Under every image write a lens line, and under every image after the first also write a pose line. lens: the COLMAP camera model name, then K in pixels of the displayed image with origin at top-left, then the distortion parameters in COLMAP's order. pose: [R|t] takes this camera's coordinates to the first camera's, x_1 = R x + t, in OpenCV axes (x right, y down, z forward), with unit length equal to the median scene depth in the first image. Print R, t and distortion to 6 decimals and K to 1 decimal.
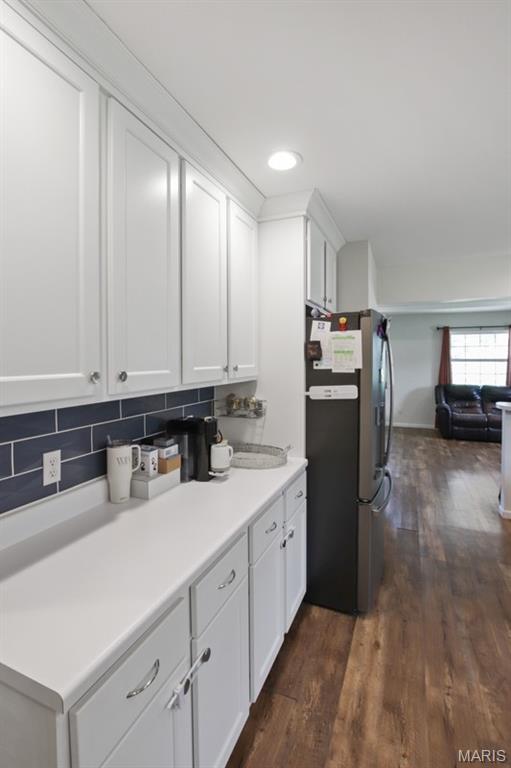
lens RADIAL K [[369.0, 0, 239.9], [0, 369.0, 366.8], [0, 0, 1]] dist [-0.045919, 0.005593]
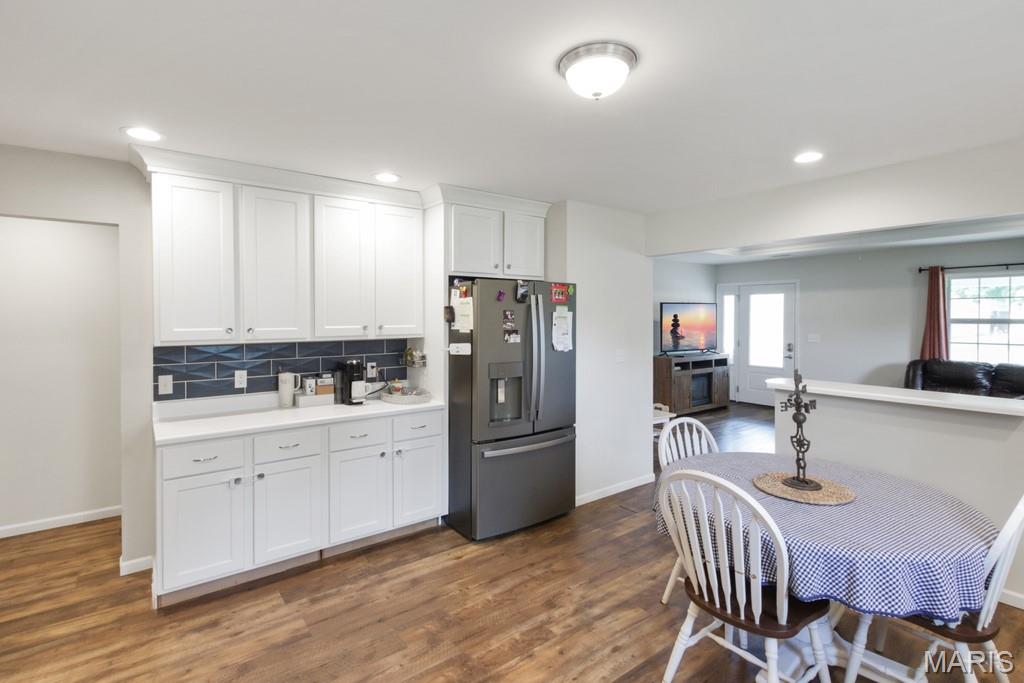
lens RADIAL K [[496.0, 0, 501.6], [0, 496.0, 327.7], [0, 0, 1]] dist [0.000171, 0.000120]
pose [[0.871015, 0.014209, -0.491050, 1.211912], [-0.011981, 0.999899, 0.007682, -0.014110], [0.491110, -0.000808, 0.871097, -0.358258]]
